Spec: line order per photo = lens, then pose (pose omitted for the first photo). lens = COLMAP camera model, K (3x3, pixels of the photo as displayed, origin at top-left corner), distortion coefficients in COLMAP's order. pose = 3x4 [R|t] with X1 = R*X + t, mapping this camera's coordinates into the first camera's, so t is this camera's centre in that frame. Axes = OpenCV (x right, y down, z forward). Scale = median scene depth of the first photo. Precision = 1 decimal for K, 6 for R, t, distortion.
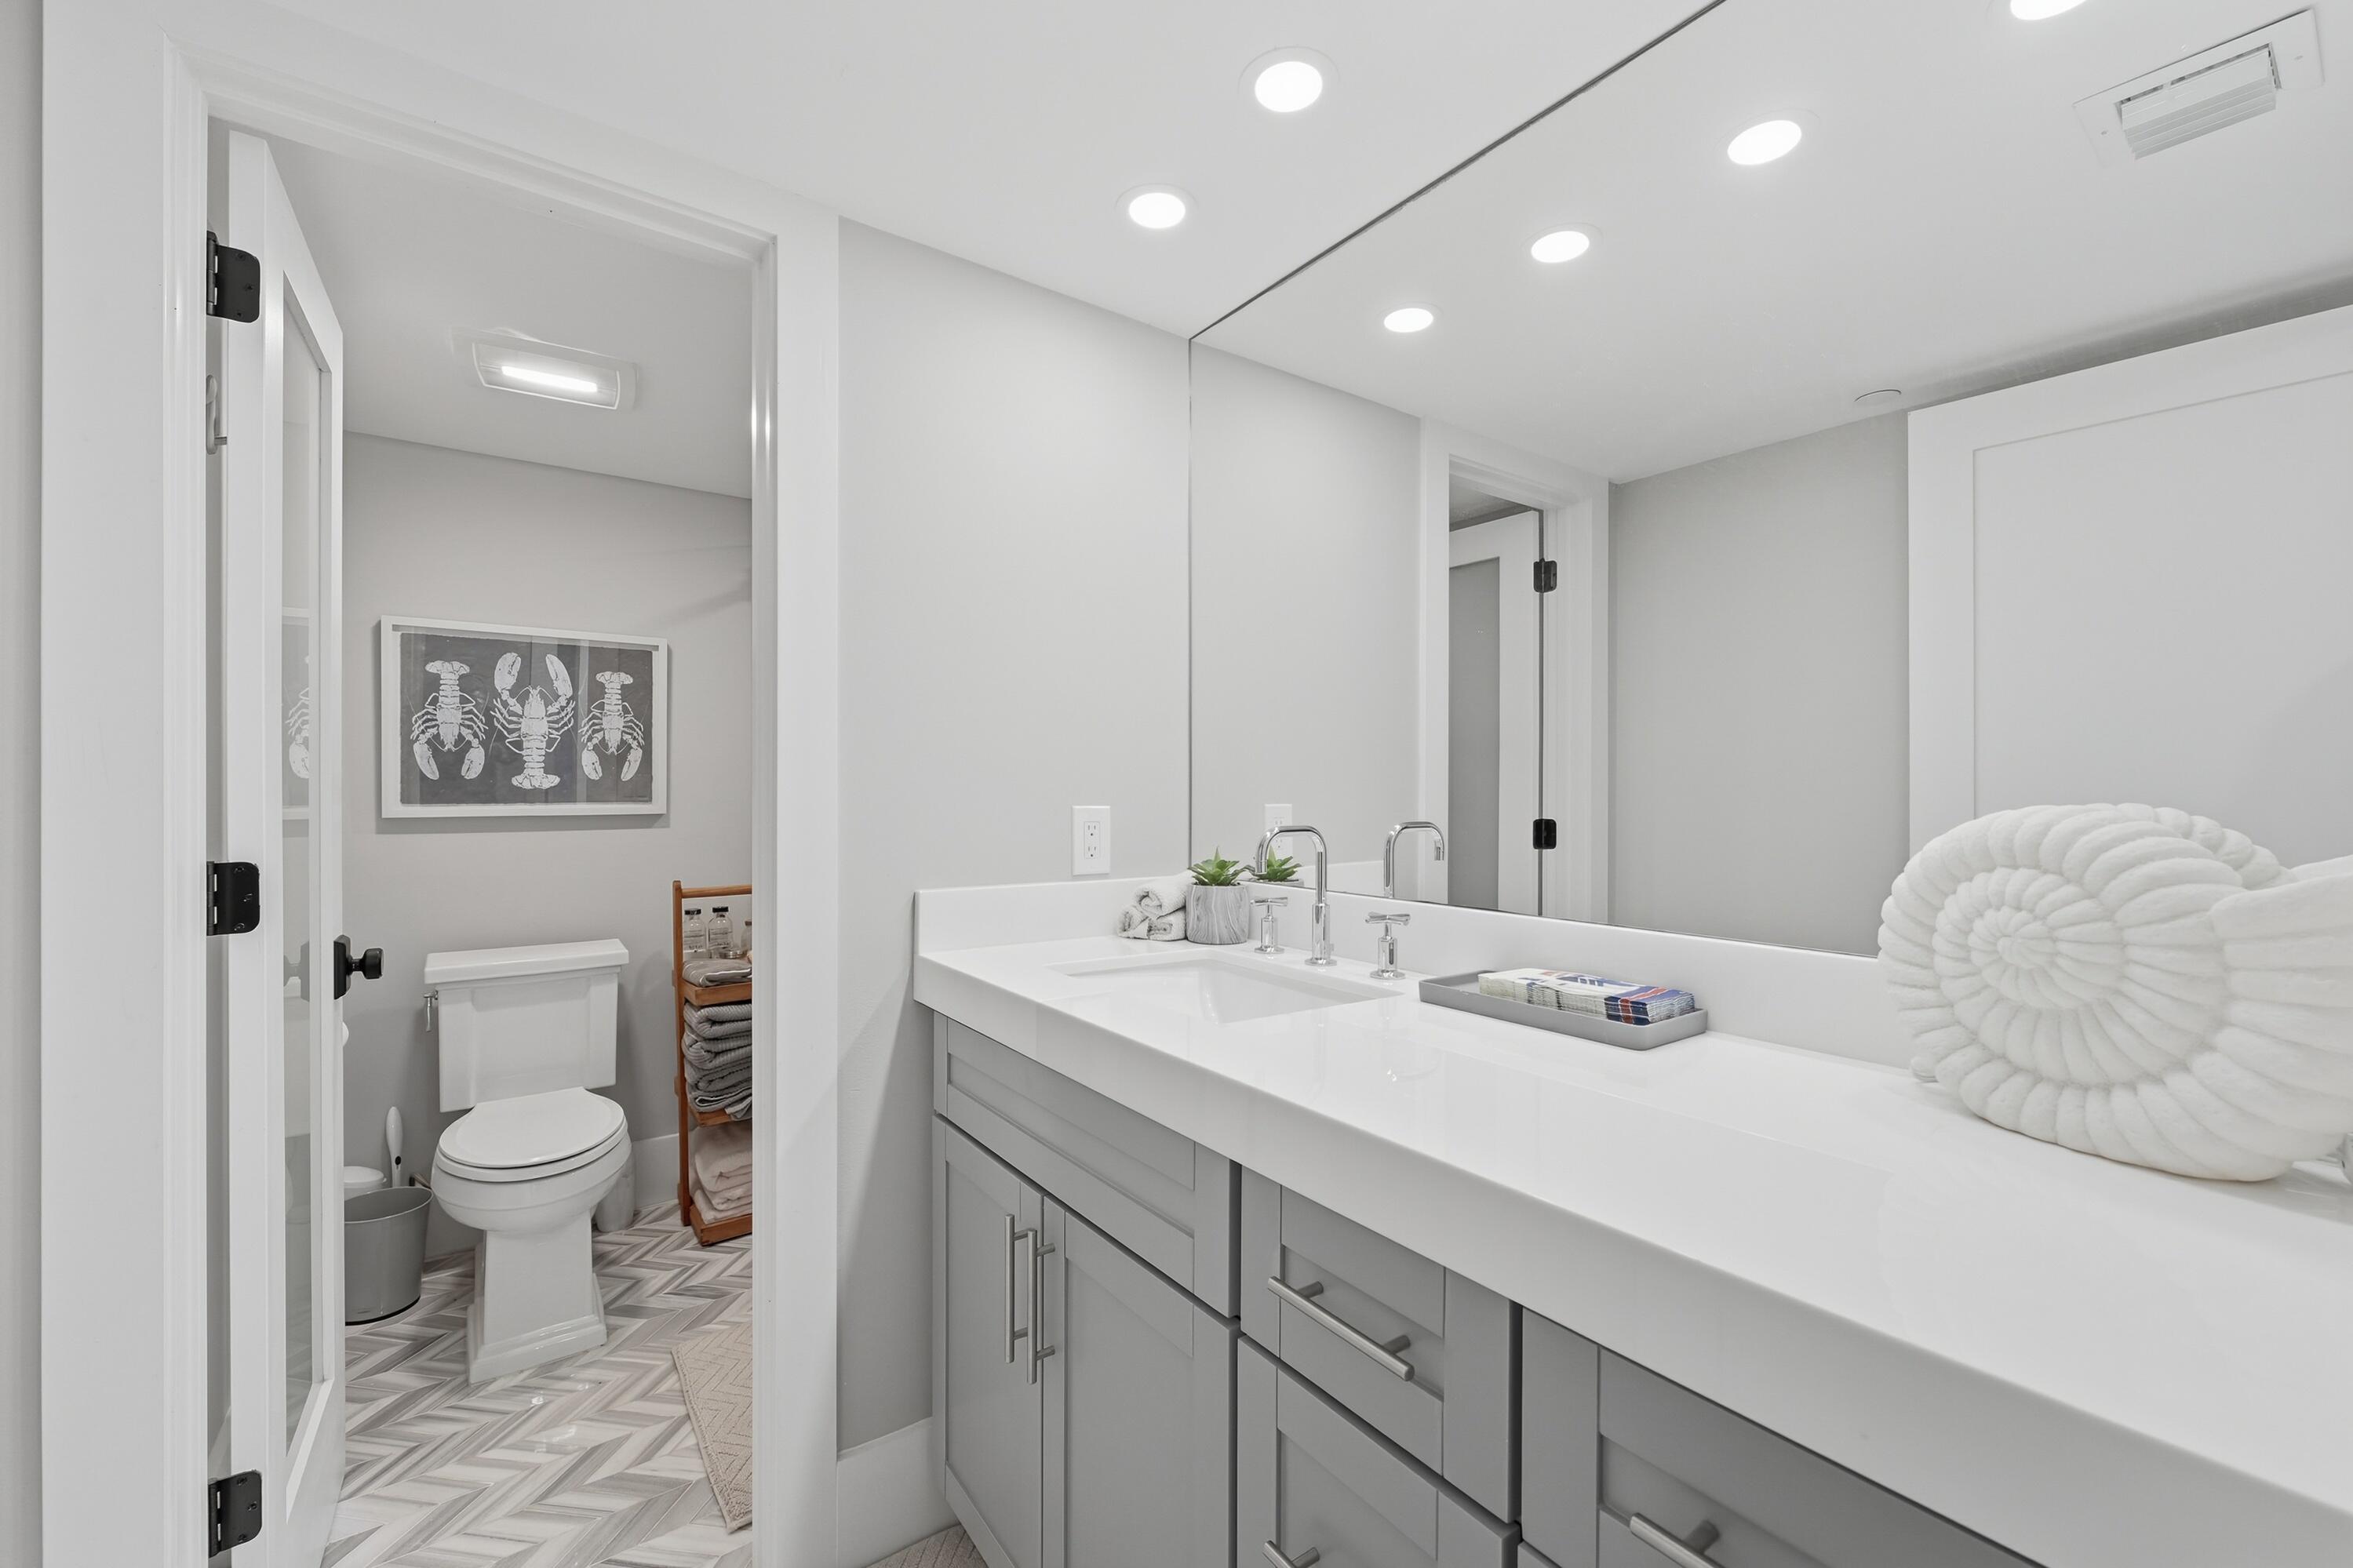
lens RADIAL K [[937.4, 0, 1184.4], [0, 937.4, 793.3], [0, 0, 1]] dist [0.000887, 0.000218]
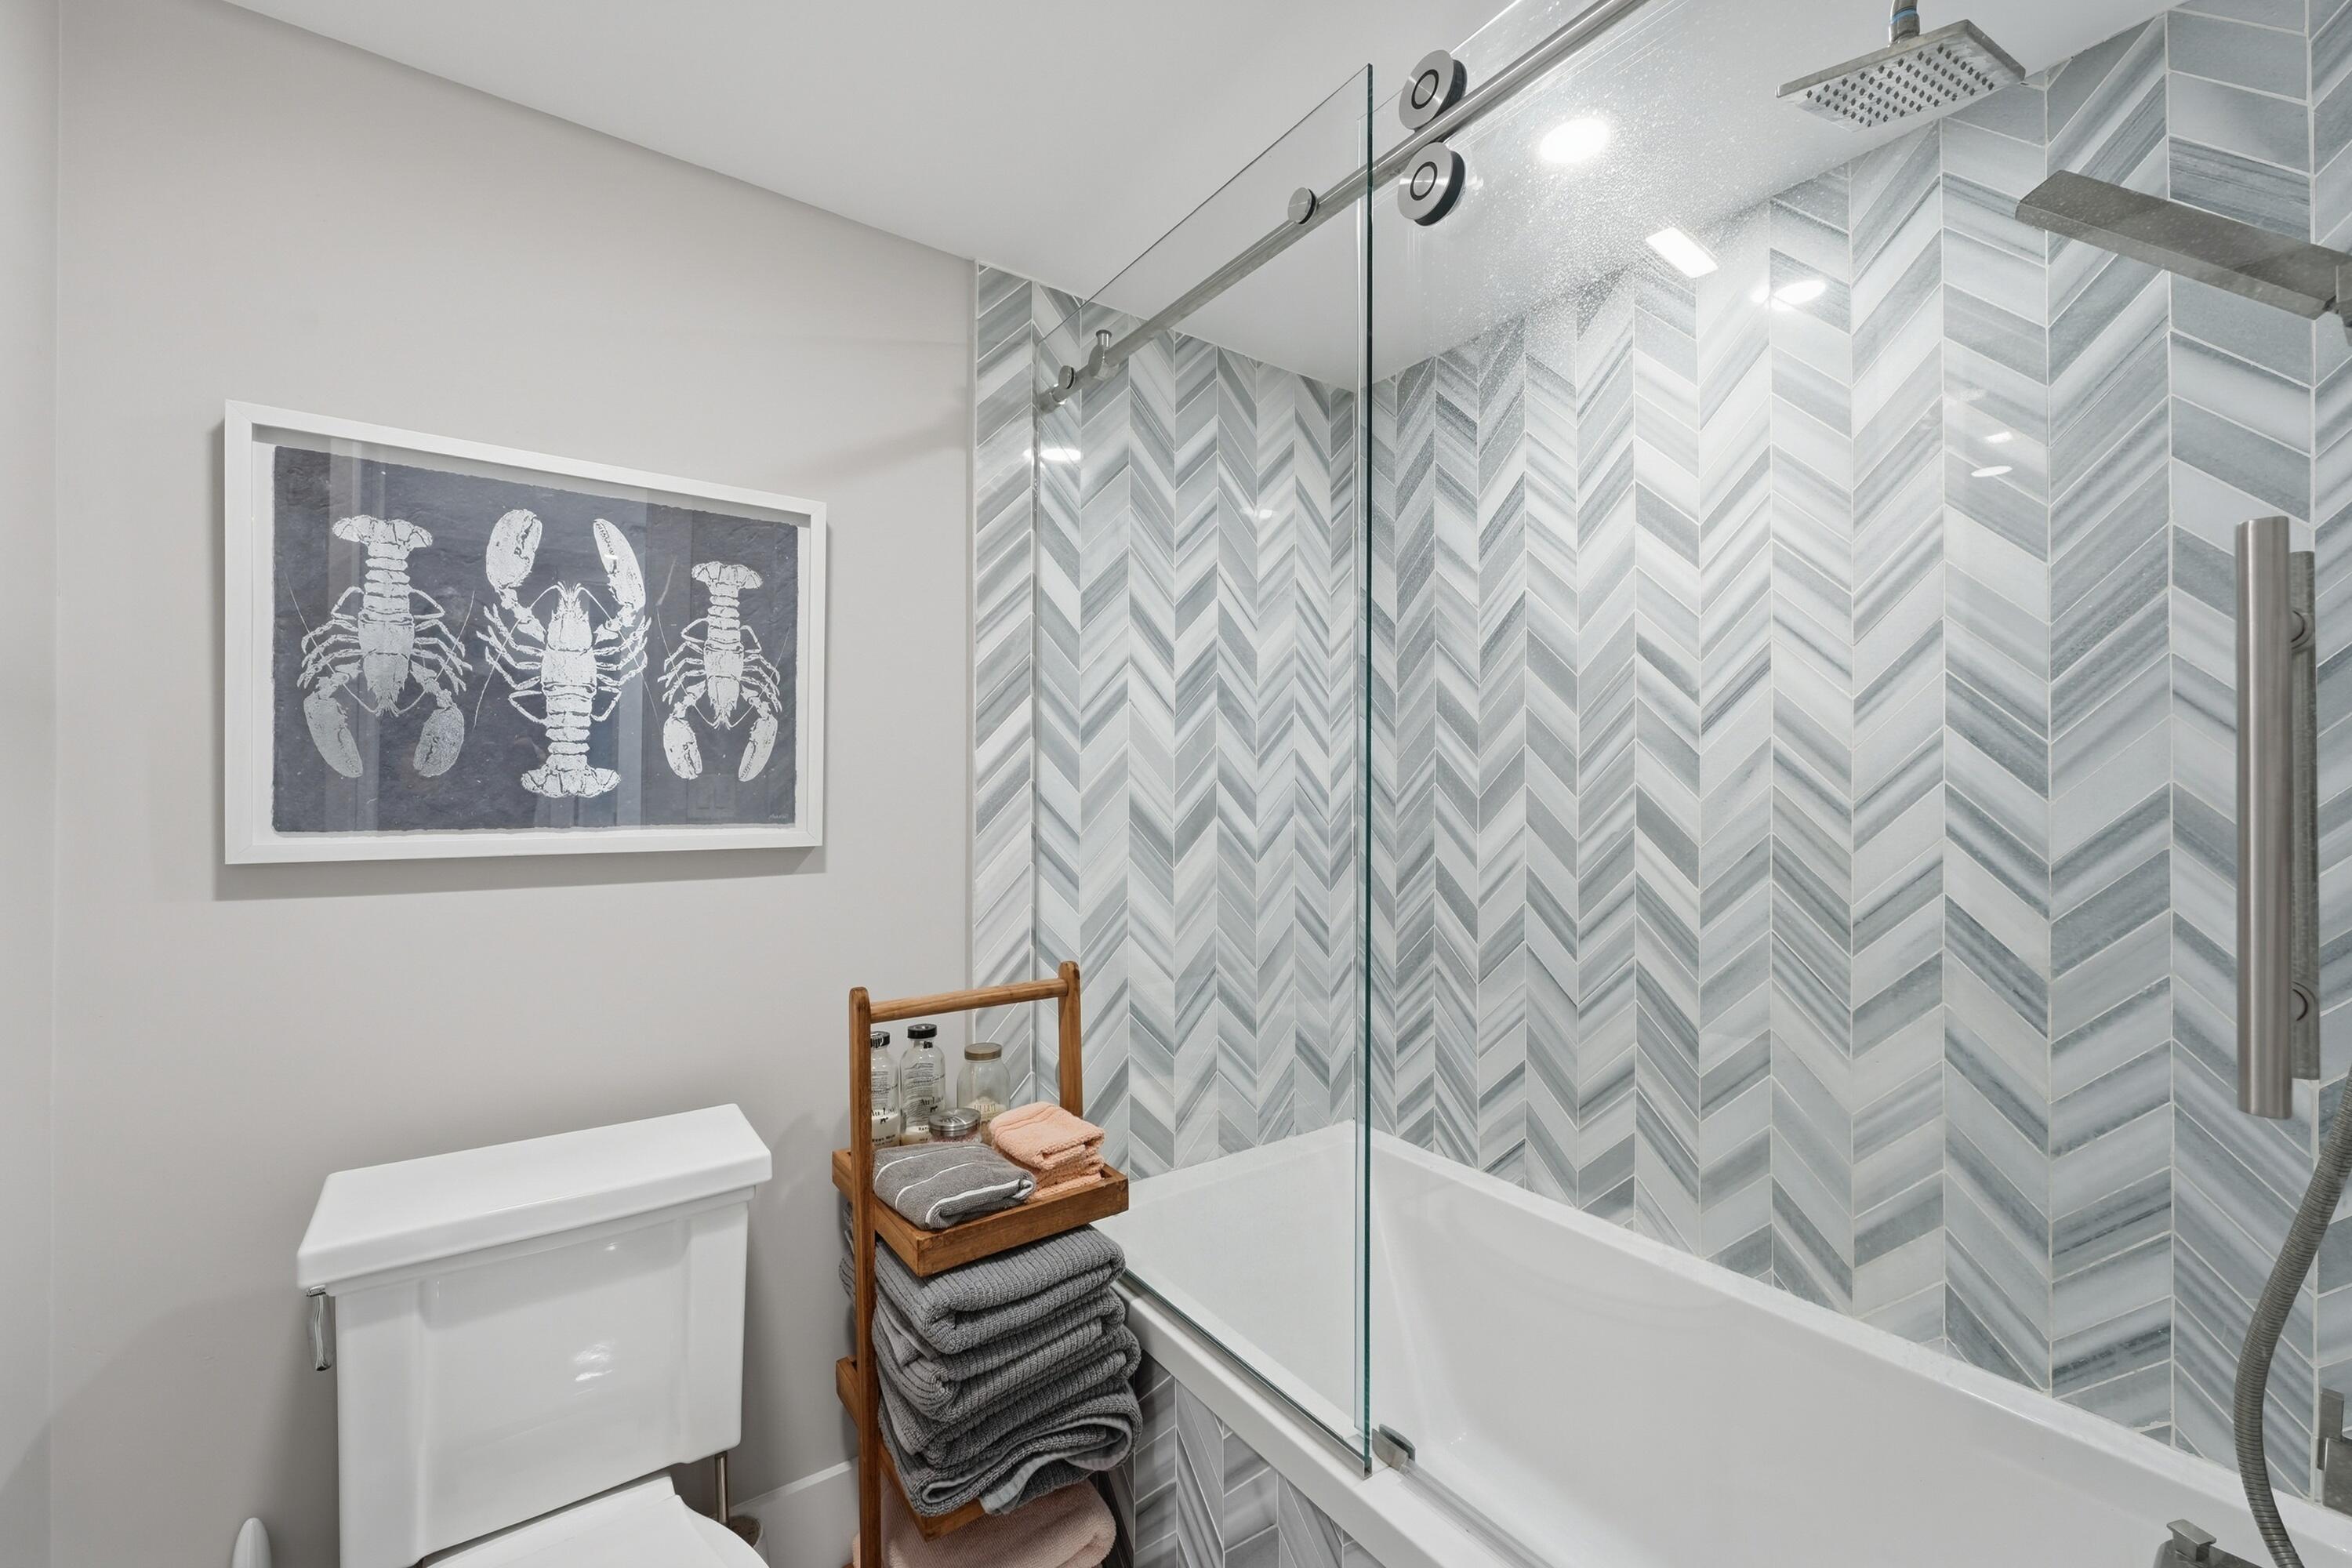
lens RADIAL K [[937.1, 0, 1179.6], [0, 937.1, 792.6], [0, 0, 1]] dist [0.000887, 0.000218]
pose [[0.999746, -0.004966, -0.022005, -0.374460], [0.004642, 0.999881, -0.014738, 0.001271], [0.022075, 0.014632, 0.999649, 0.533986]]
